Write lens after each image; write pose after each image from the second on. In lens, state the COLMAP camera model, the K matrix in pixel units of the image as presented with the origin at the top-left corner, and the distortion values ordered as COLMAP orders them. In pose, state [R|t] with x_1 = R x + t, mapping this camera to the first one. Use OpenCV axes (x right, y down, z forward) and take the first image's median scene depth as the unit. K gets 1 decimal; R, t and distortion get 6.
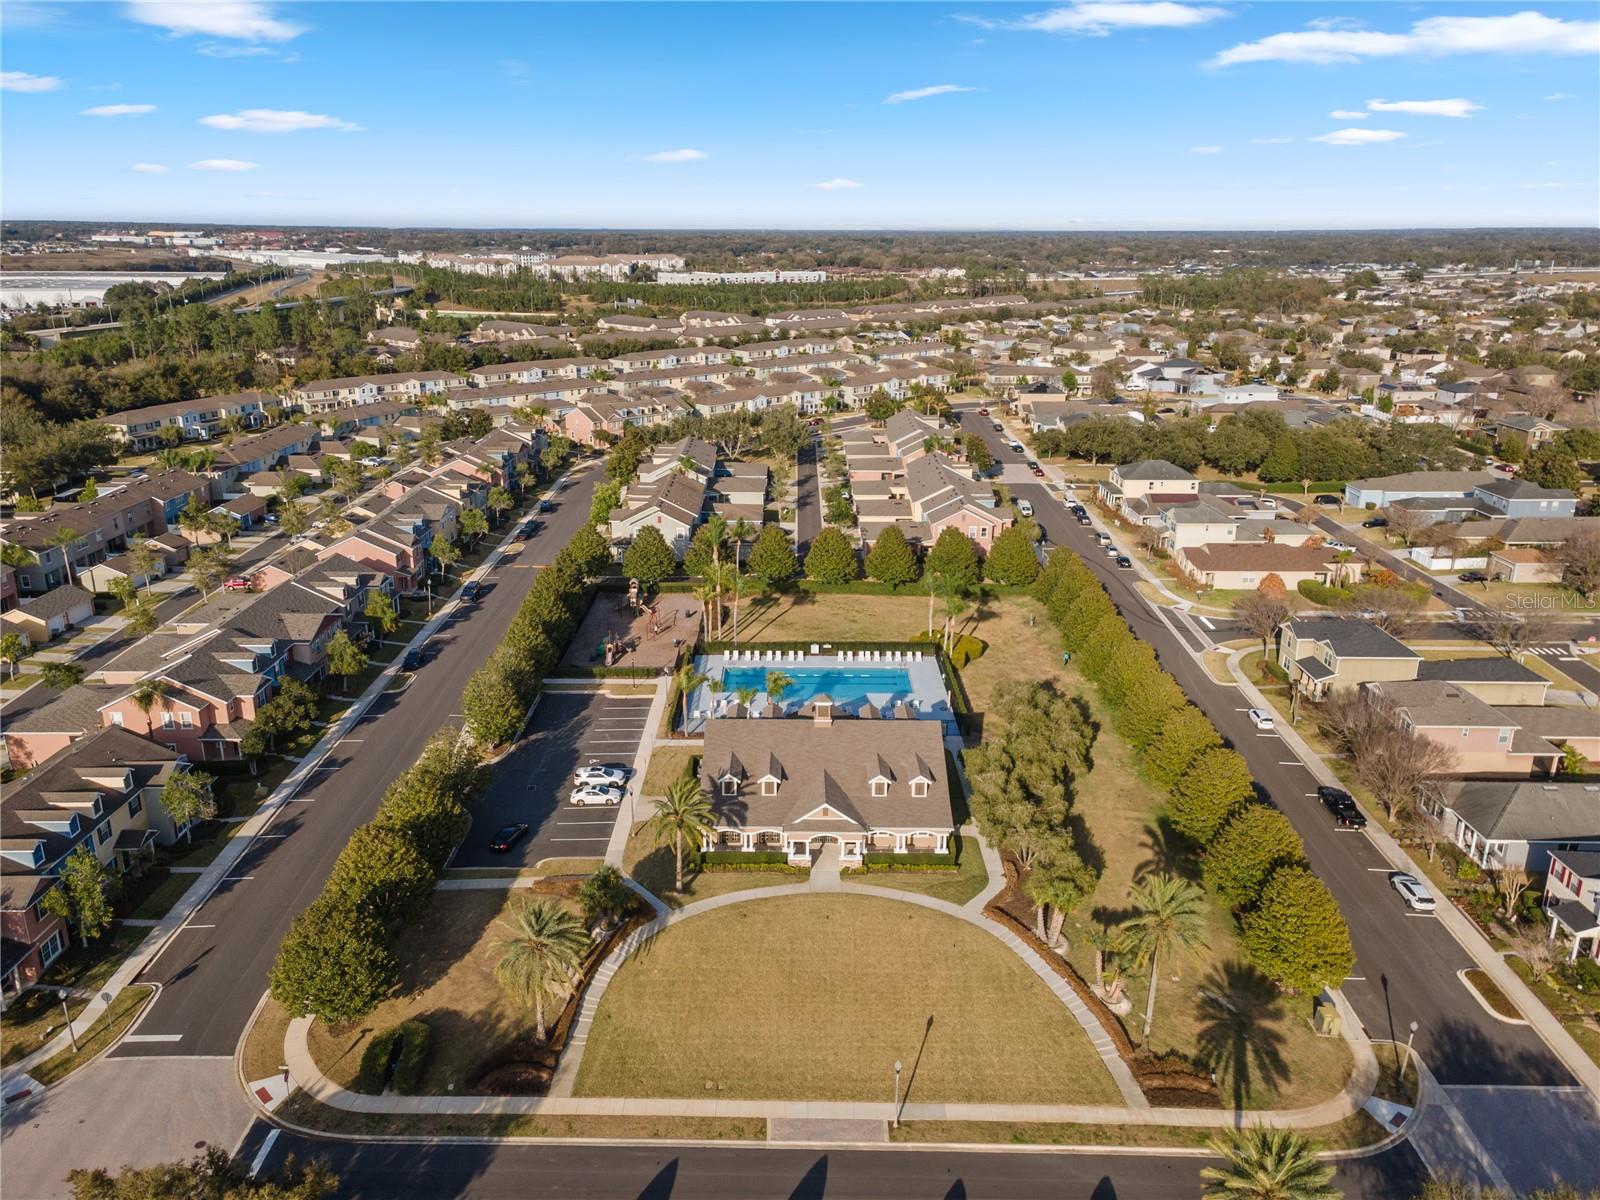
lens RADIAL K [[1158.4, 0, 803.6], [0, 1158.4, 597.7], [0, 0, 1]] dist [0.043760, 0.012691]
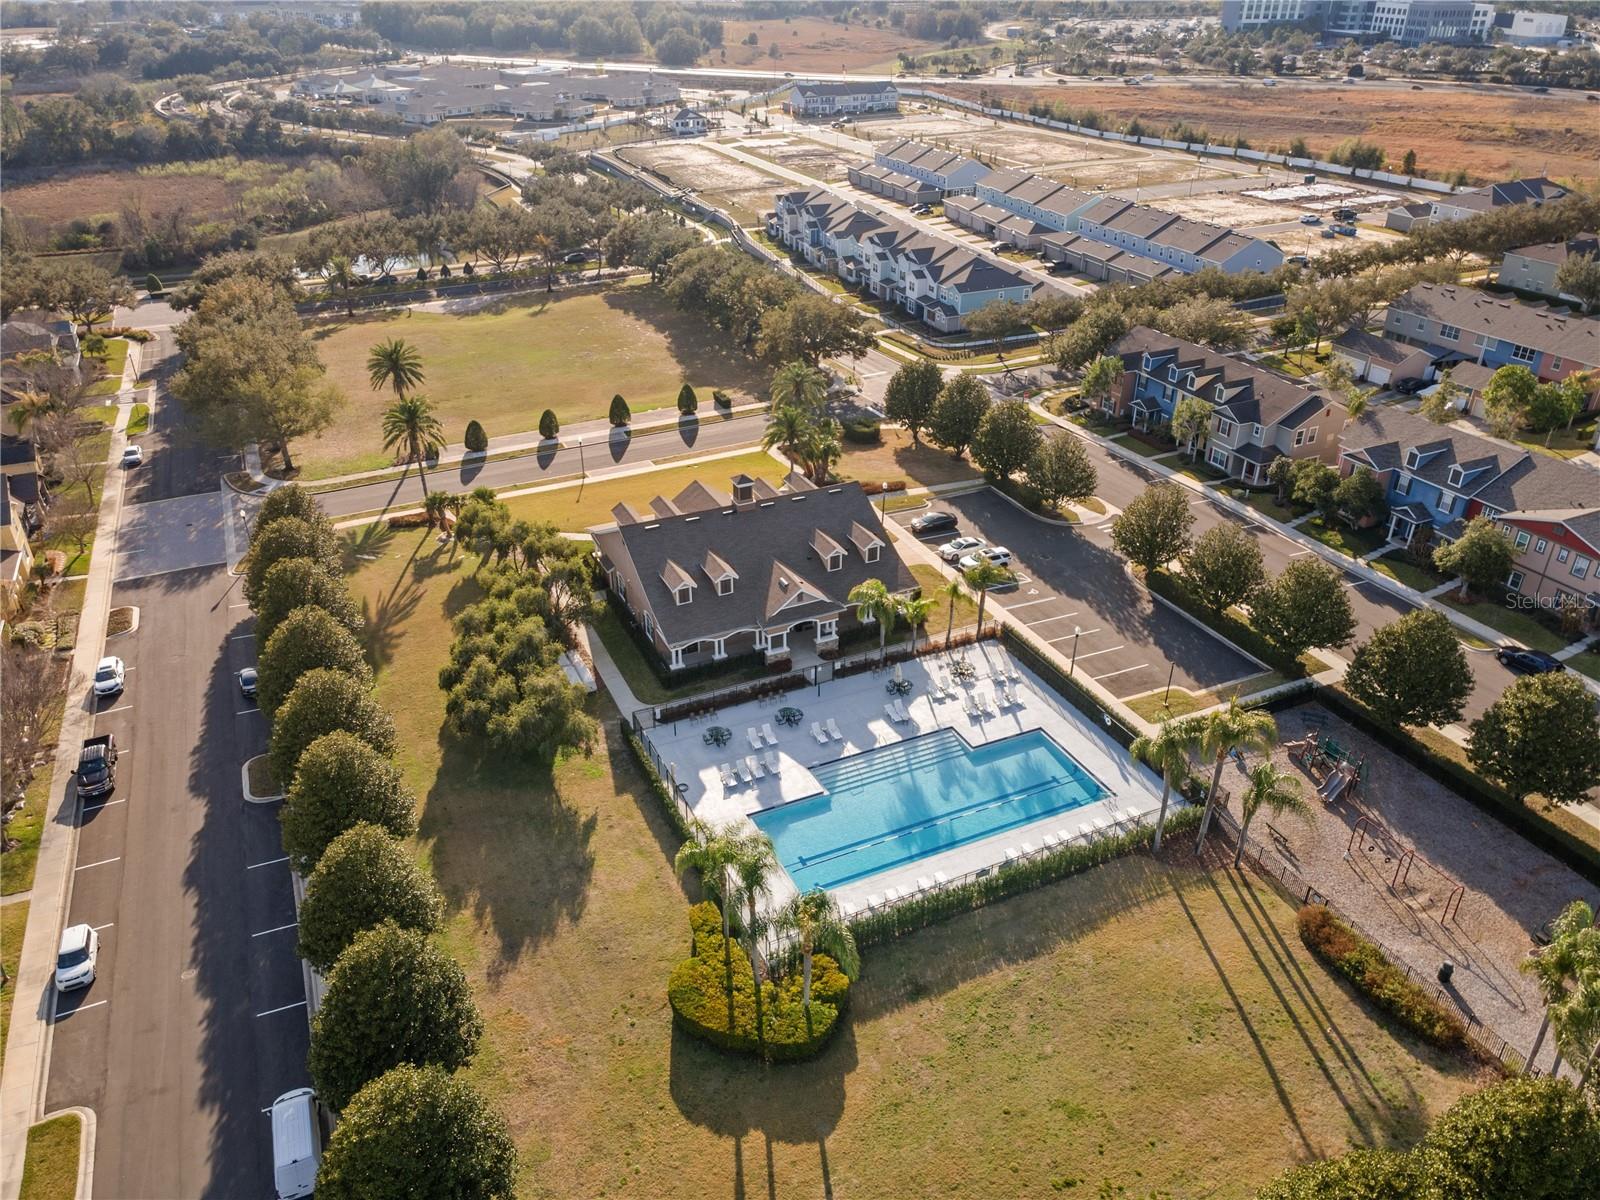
lens RADIAL K [[1158.4, 0, 798.2], [0, 1158.4, 597.2], [0, 0, 1]] dist [0.043760, 0.012691]
pose [[-0.908491, 0.203397, -0.365068, 0.287832], [-0.127290, 0.697377, 0.705310, -0.433671], [0.398048, 0.687237, -0.607671, 1.440060]]
